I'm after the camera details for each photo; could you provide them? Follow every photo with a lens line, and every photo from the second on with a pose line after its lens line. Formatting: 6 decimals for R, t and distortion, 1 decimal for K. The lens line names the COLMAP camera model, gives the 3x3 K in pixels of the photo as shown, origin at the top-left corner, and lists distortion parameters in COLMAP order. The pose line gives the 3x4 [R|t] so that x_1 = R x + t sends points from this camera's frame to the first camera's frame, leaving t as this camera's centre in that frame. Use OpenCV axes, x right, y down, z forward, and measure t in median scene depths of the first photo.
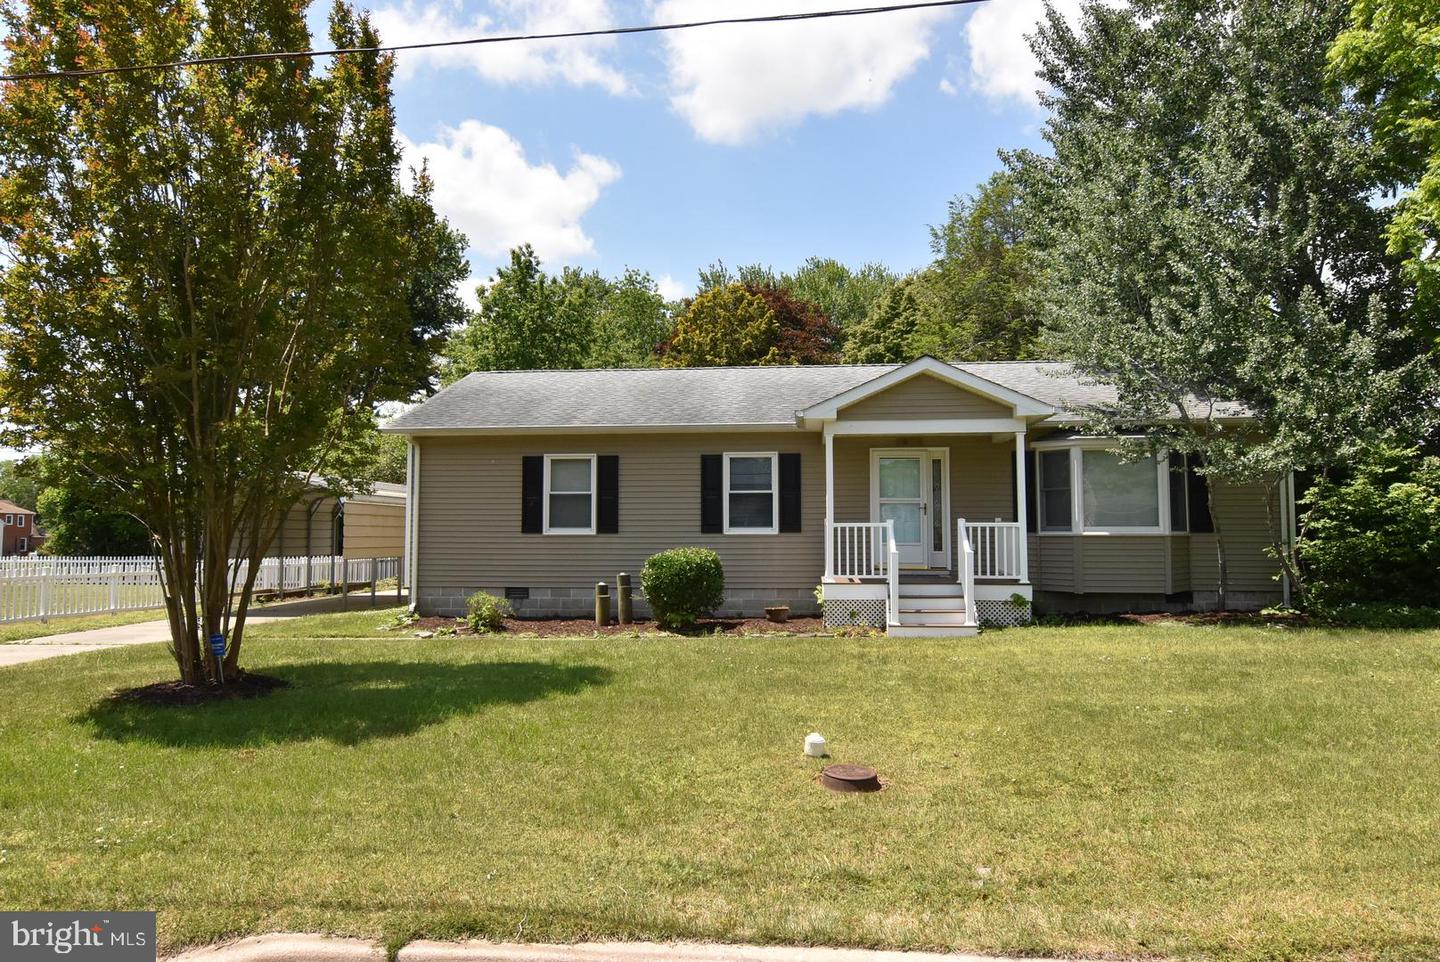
lens RADIAL K [[910.0, 0, 720.2], [0, 910.0, 480.8], [0, 0, 1]] dist [0.000795, 0.000027]
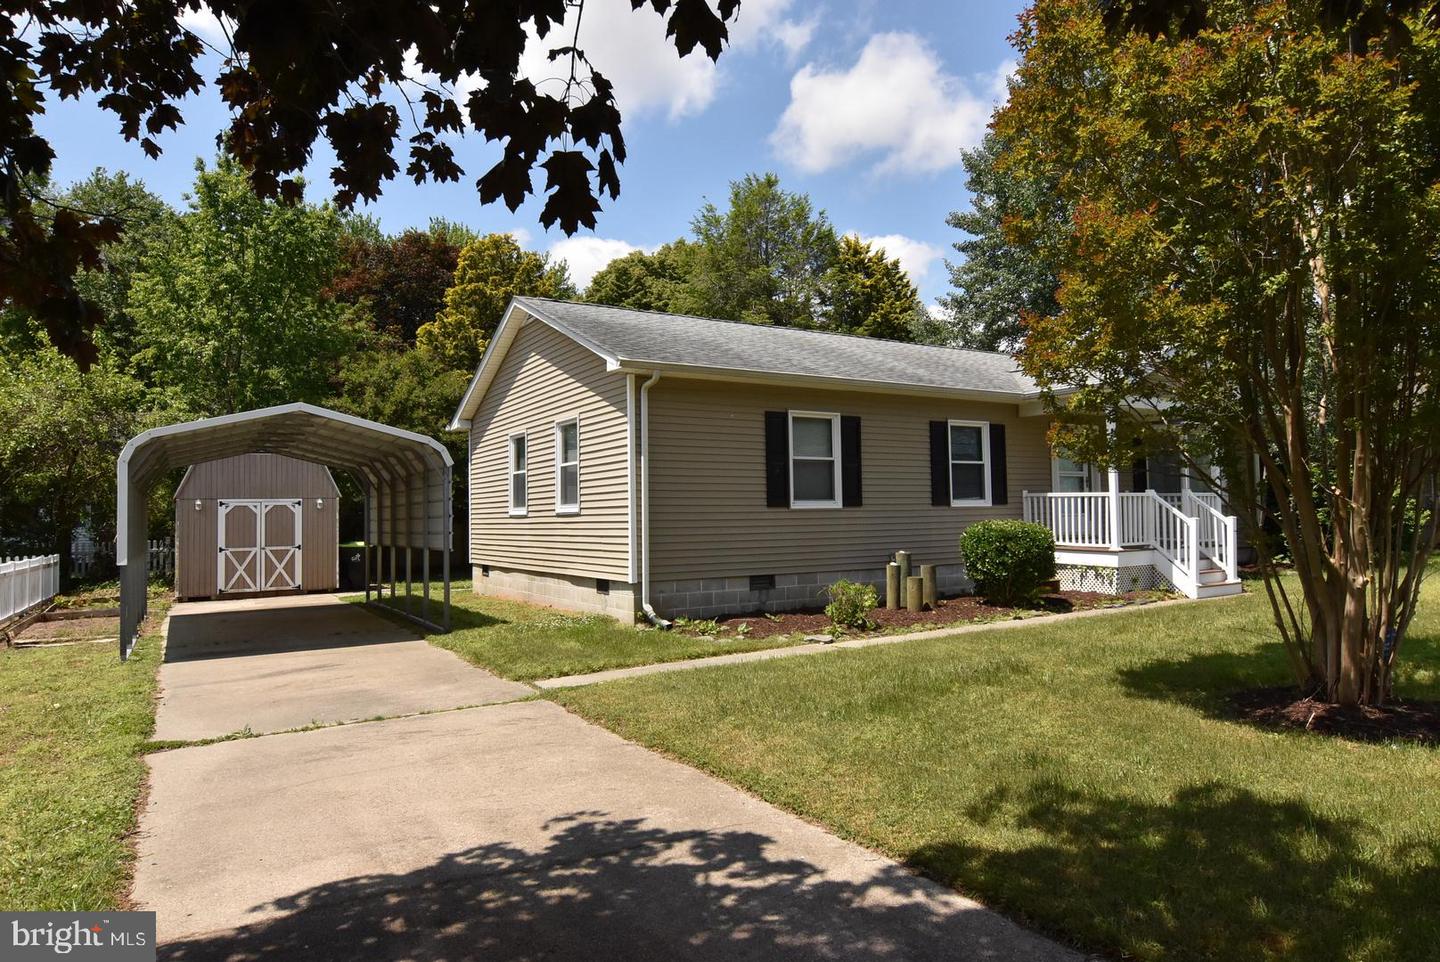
lens RADIAL K [[910.0, 0, 720.1], [0, 910.0, 482.6], [0, 0, 1]] dist [0.000795, 0.000027]
pose [[0.779127, 0.009501, 0.626794, -0.754356], [-0.024996, 0.999561, 0.015920, 0.024237], [-0.626368, -0.028071, 0.779022, 0.405408]]
